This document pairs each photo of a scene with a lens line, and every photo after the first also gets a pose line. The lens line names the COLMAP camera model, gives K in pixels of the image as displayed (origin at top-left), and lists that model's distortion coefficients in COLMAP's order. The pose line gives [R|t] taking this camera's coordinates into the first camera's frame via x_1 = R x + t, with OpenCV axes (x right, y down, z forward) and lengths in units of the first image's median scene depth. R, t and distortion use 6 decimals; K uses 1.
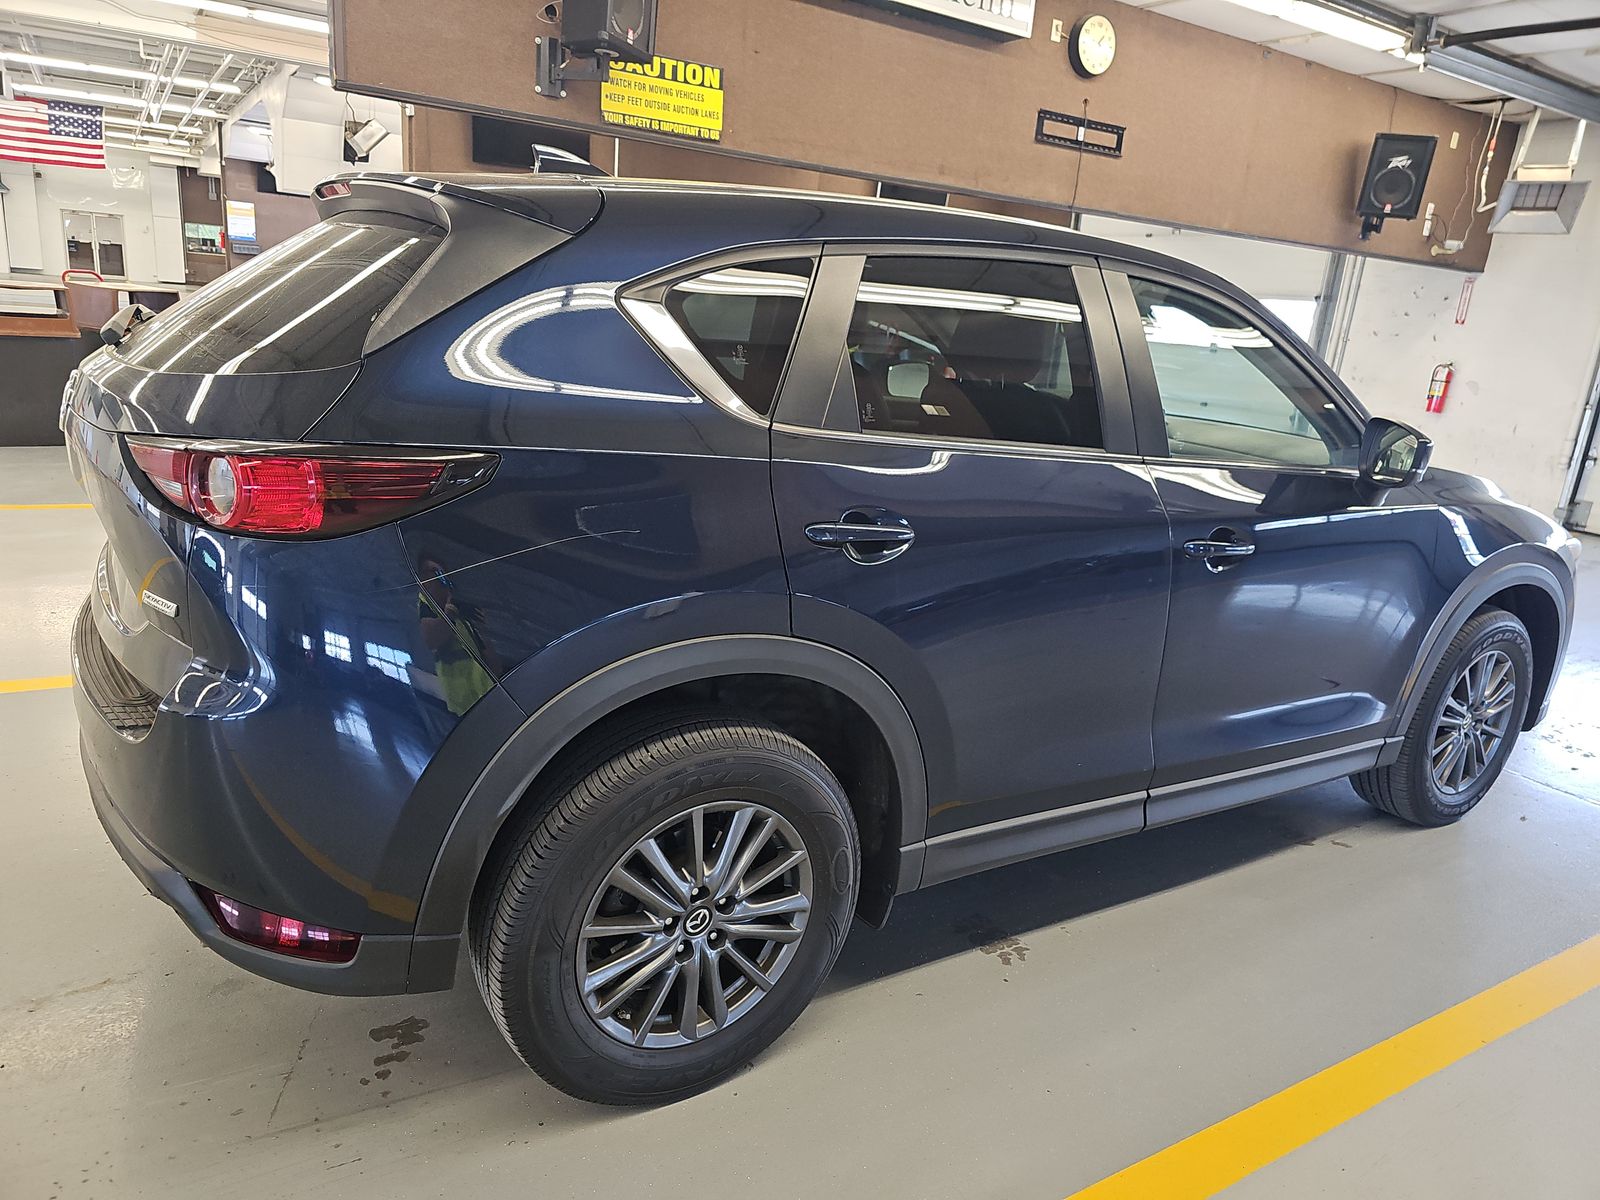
lens RADIAL K [[1066.0, 0, 792.8], [0, 1066.0, 597.1], [0, 0, 1]] dist [0.021041, -0.022763]
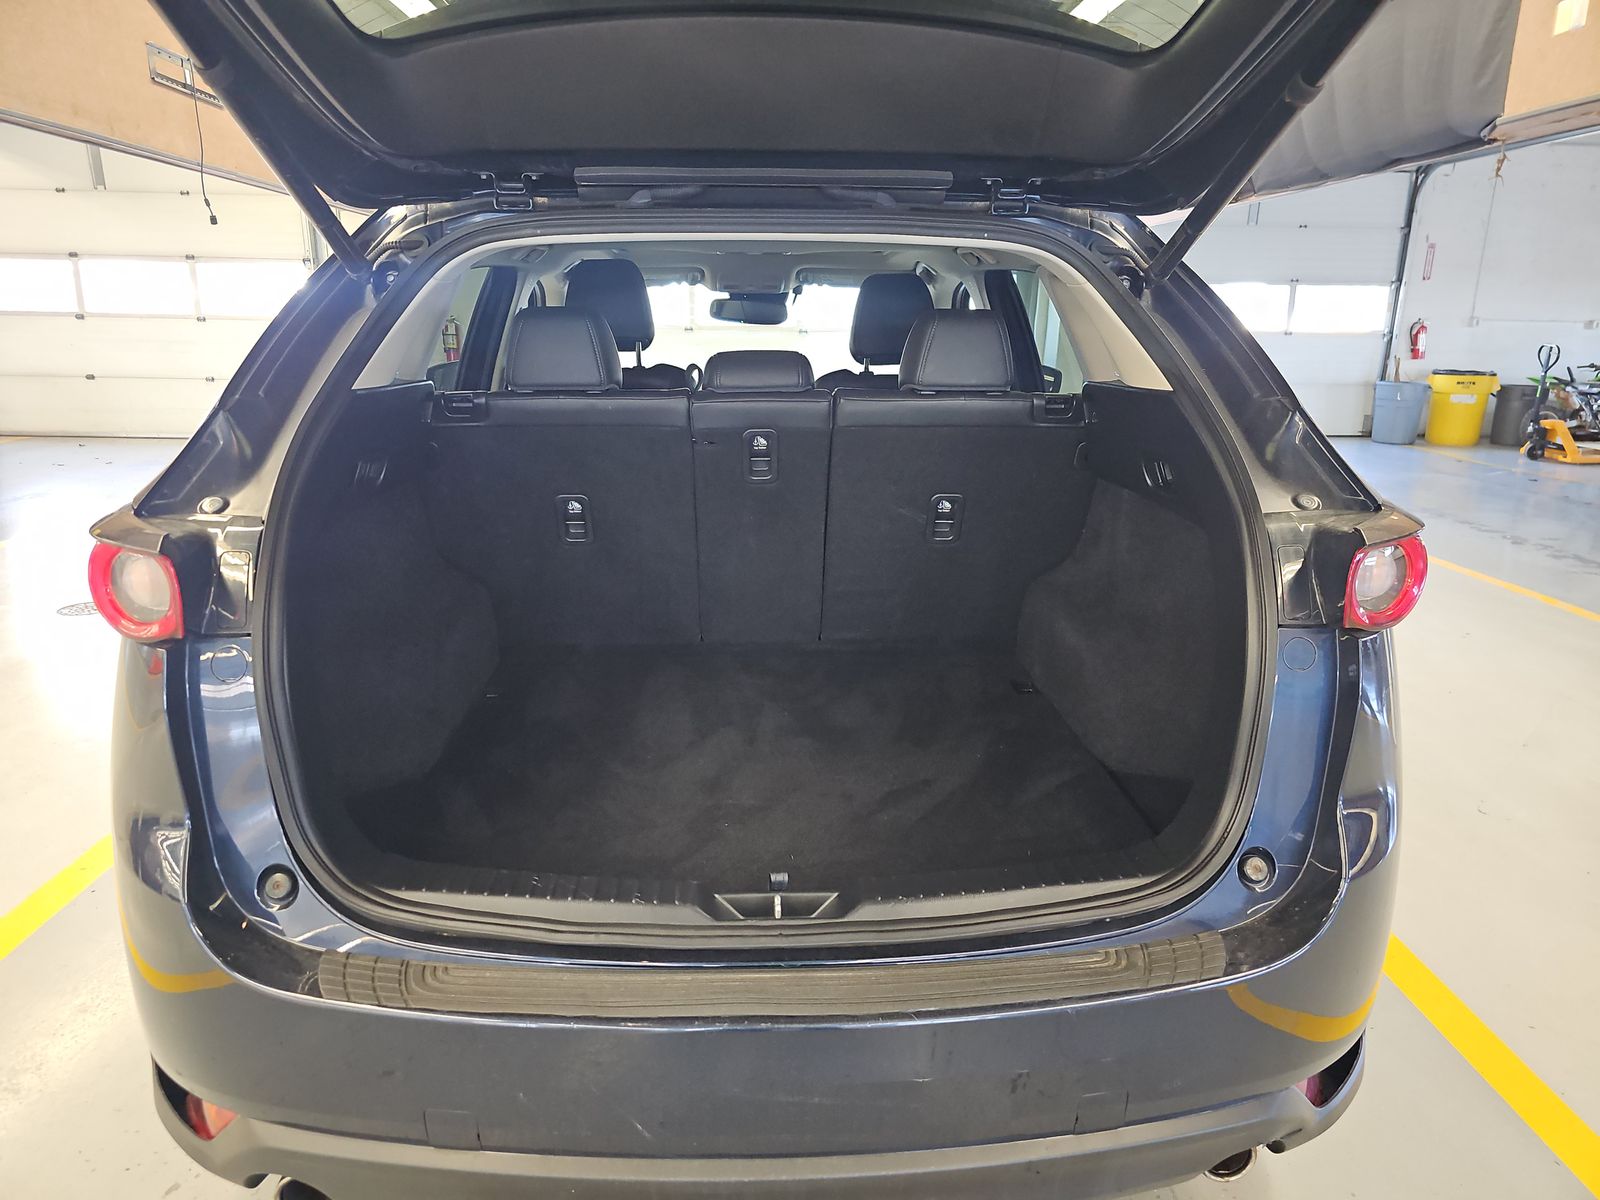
lens RADIAL K [[1066.0, 0, 797.1], [0, 1066.0, 606.0], [0, 0, 1]] dist [0.021041, -0.022763]
pose [[0.485601, -0.299425, 0.821302, -0.339220], [0.263345, 0.945972, 0.189171, -0.080371], [-0.833571, 0.124424, 0.538217, 0.220575]]
